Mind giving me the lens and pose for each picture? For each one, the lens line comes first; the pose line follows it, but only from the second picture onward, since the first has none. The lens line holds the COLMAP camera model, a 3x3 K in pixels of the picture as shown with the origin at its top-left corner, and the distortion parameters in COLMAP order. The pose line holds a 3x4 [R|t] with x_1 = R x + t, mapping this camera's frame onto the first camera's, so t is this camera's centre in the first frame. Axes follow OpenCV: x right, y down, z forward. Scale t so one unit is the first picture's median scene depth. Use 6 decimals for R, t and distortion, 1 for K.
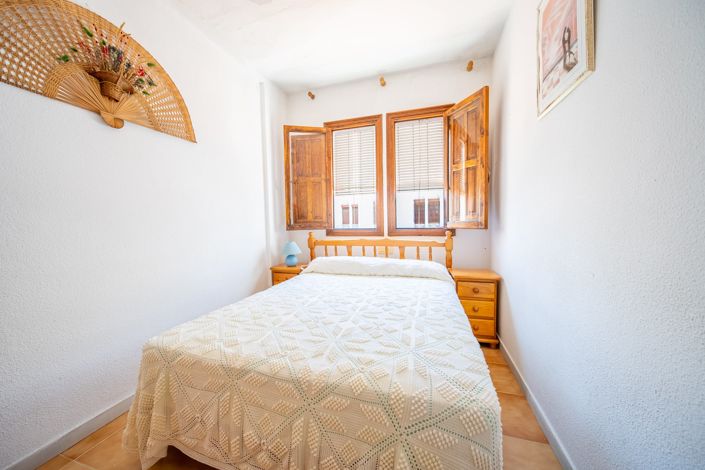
lens RADIAL K [[248.7, 0, 353.2], [0, 248.7, 233.5], [0, 0, 1]] dist [-0.000271, -0.001604]
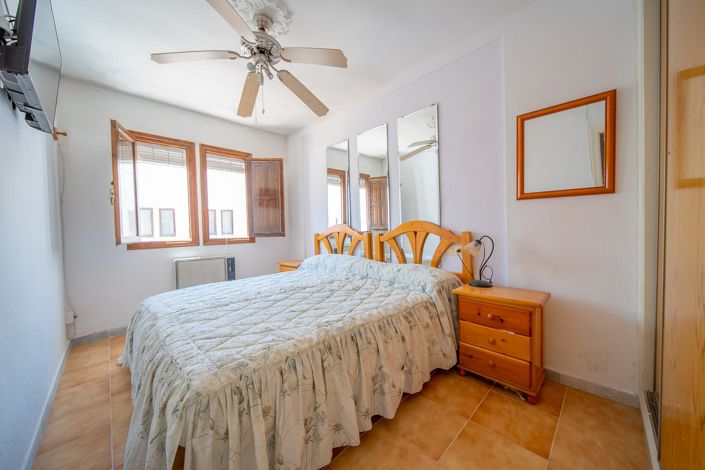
lens RADIAL K [[248.7, 0, 353.2], [0, 248.7, 233.5], [0, 0, 1]] dist [-0.000271, -0.001604]
pose [[0.457123, -0.024867, 0.889056, -0.608950], [0.068289, 0.997640, -0.007208, 0.009275], [-0.886778, 0.064008, 0.457742, -0.176895]]
